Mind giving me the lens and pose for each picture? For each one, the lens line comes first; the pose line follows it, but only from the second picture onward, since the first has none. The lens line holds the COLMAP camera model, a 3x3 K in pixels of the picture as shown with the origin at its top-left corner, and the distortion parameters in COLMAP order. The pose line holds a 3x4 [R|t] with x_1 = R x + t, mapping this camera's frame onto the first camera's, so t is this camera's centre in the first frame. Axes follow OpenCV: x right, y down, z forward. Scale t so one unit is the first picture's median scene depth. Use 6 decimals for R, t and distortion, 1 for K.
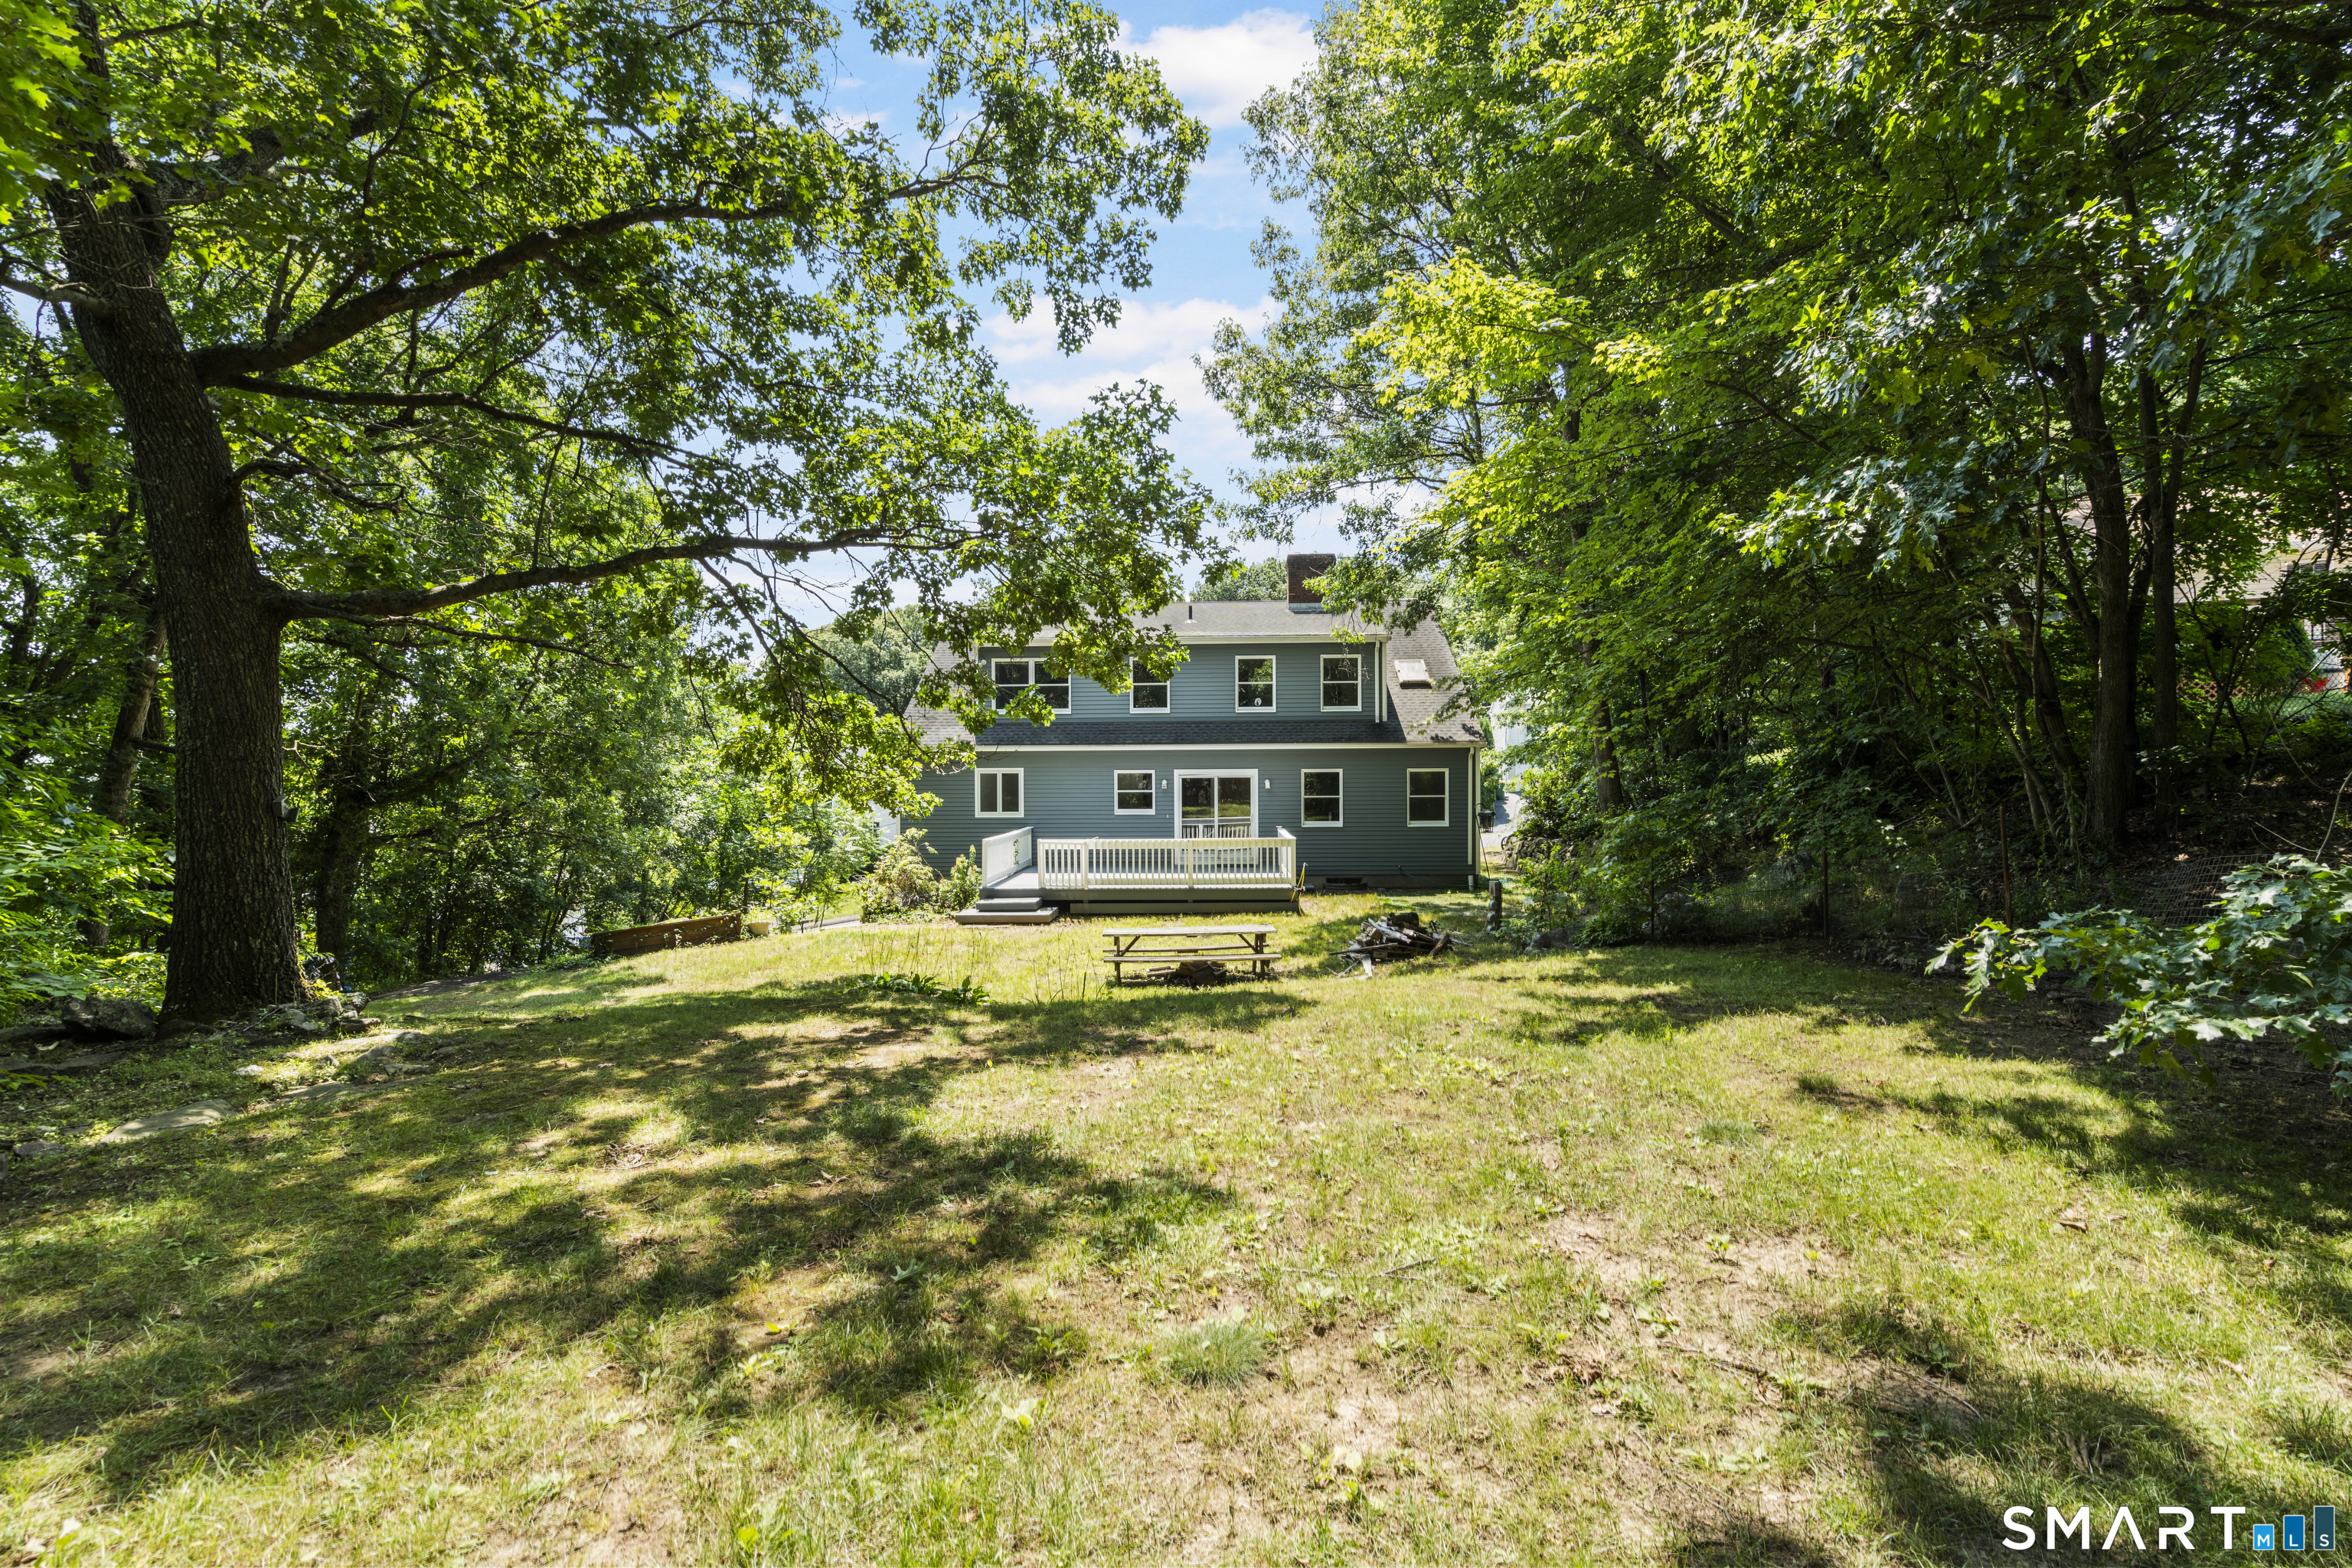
lens RADIAL K [[1048.1, 0, 1170.9], [0, 1048.1, 789.1], [0, 0, 1]] dist [-0.001393, 0.000074]
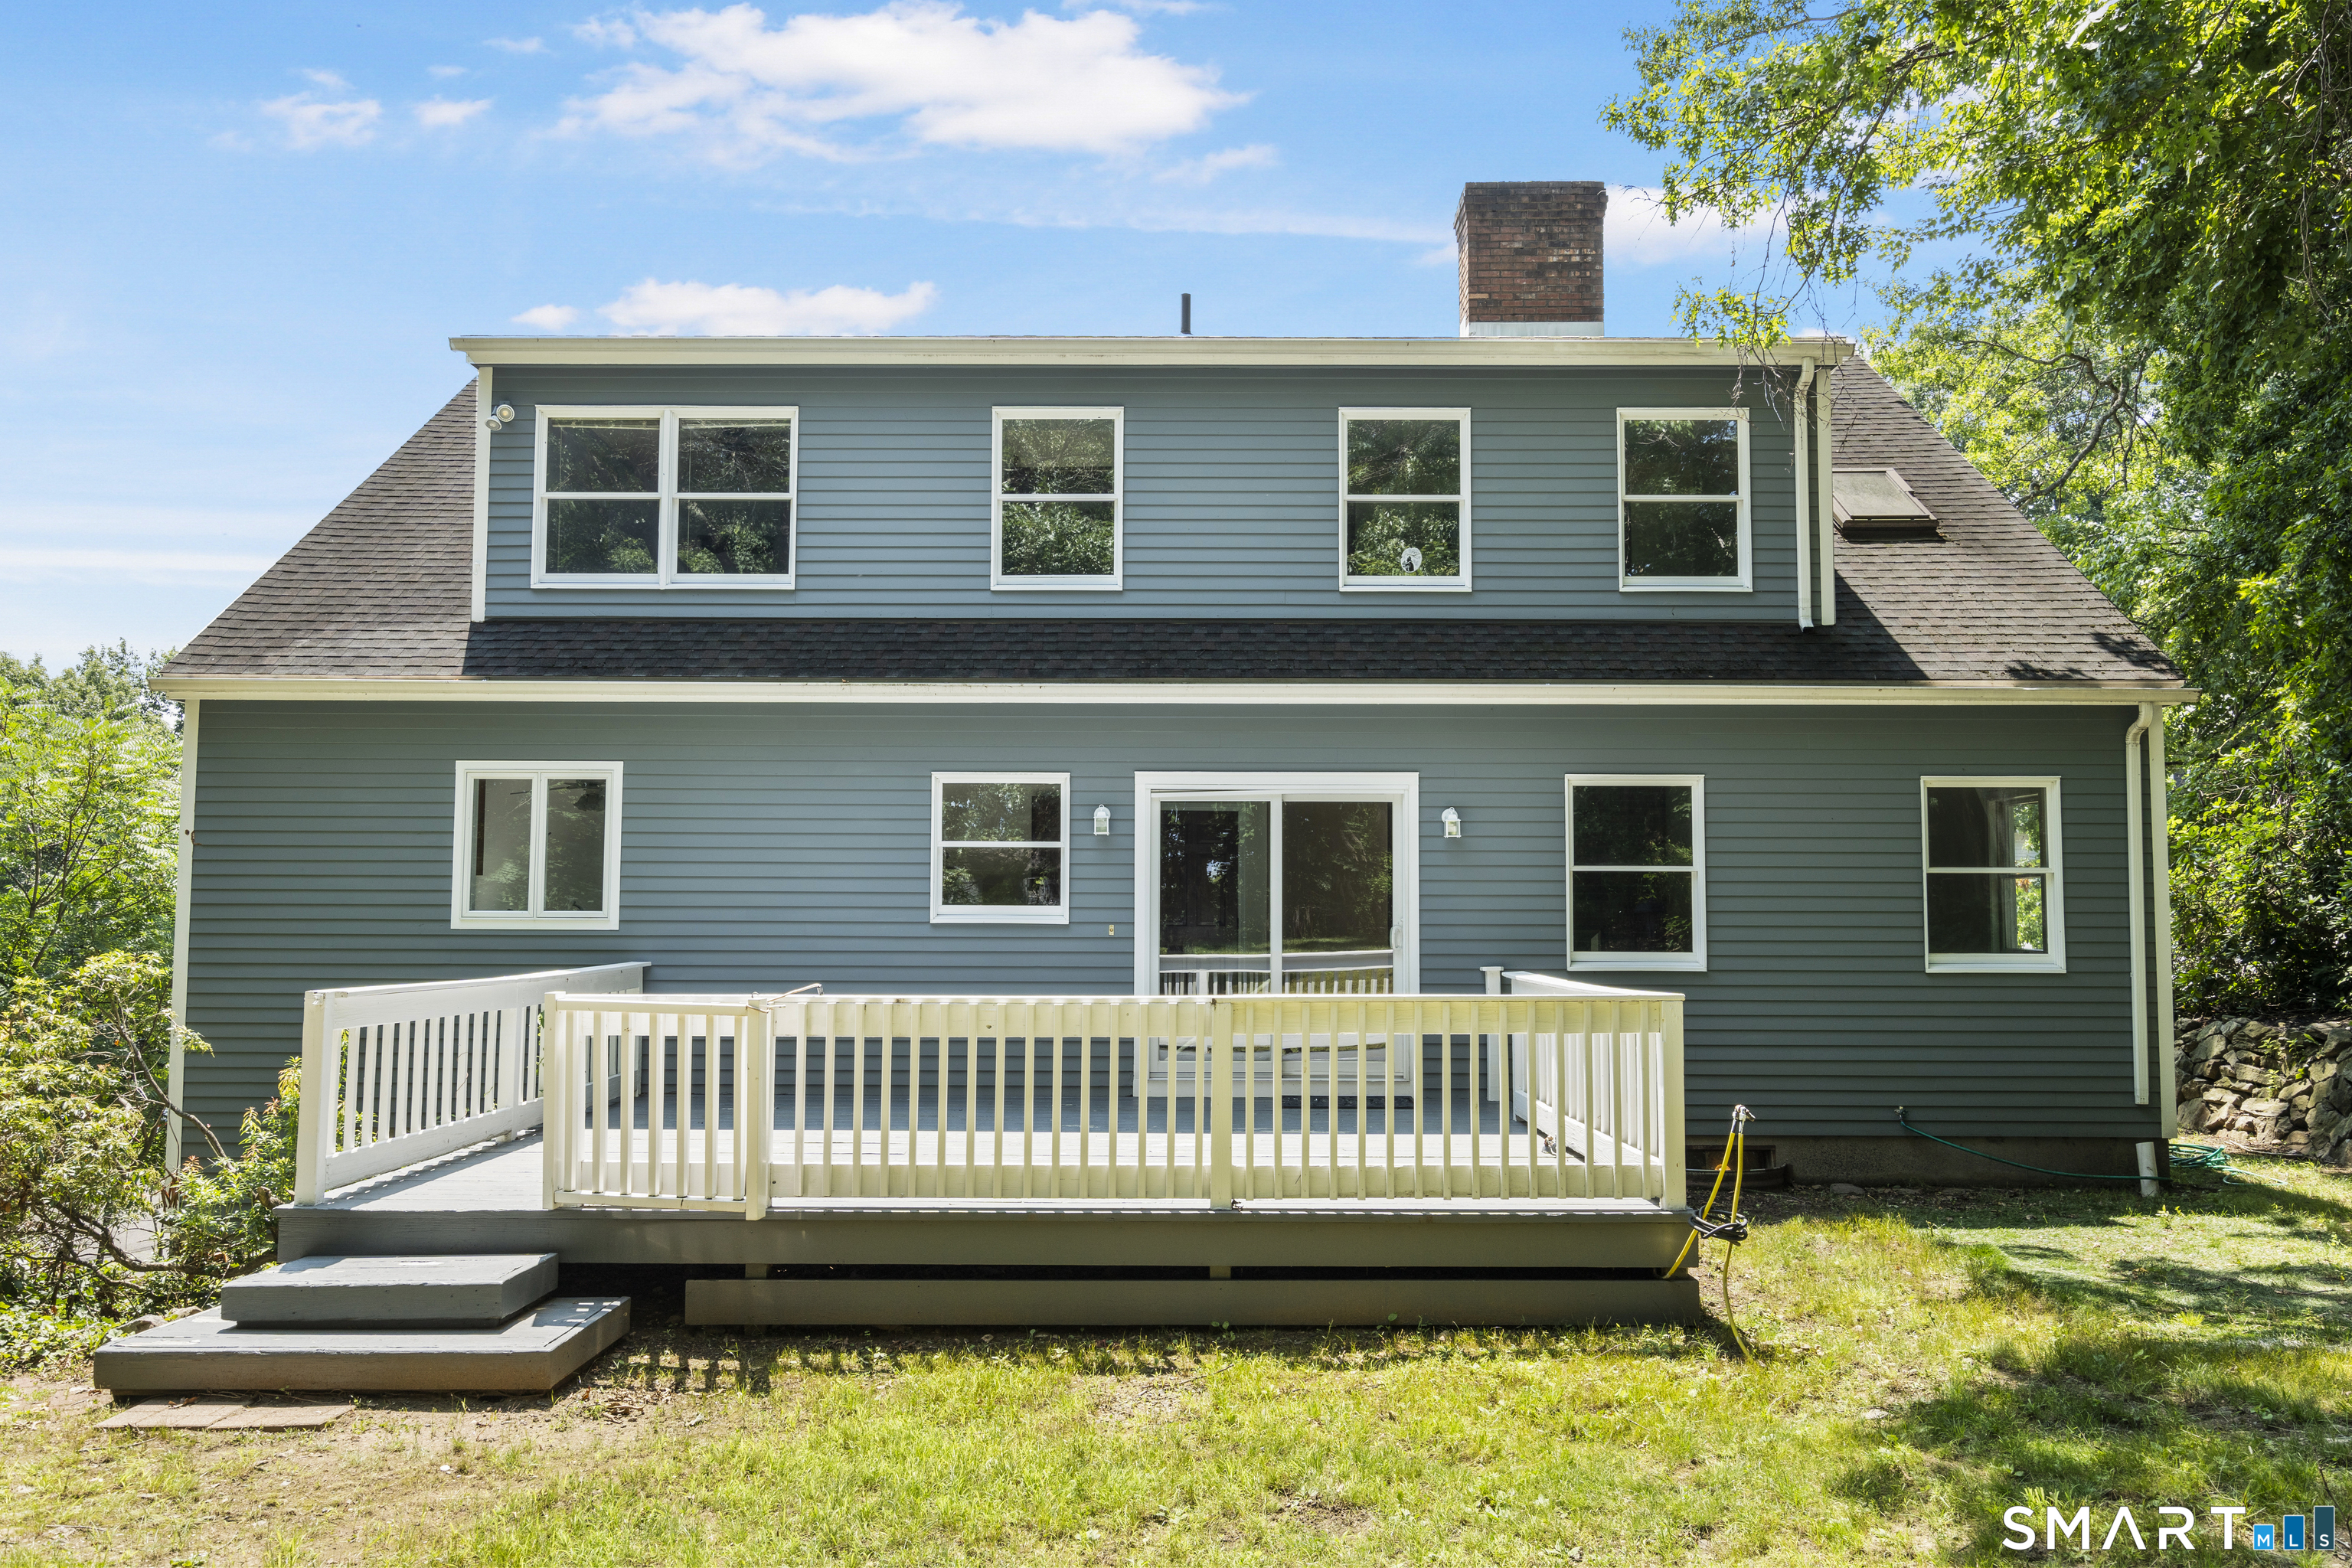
lens RADIAL K [[1966.7, 0, 1176.0], [0, 1966.7, 784.0], [0, 0, 1]] dist [0.005400, 0.001658]
pose [[0.999225, 0.012947, 0.037171, -0.006091], [-0.010085, 0.997044, -0.076174, 0.027108], [-0.038047, 0.075740, 0.996401, 0.450380]]
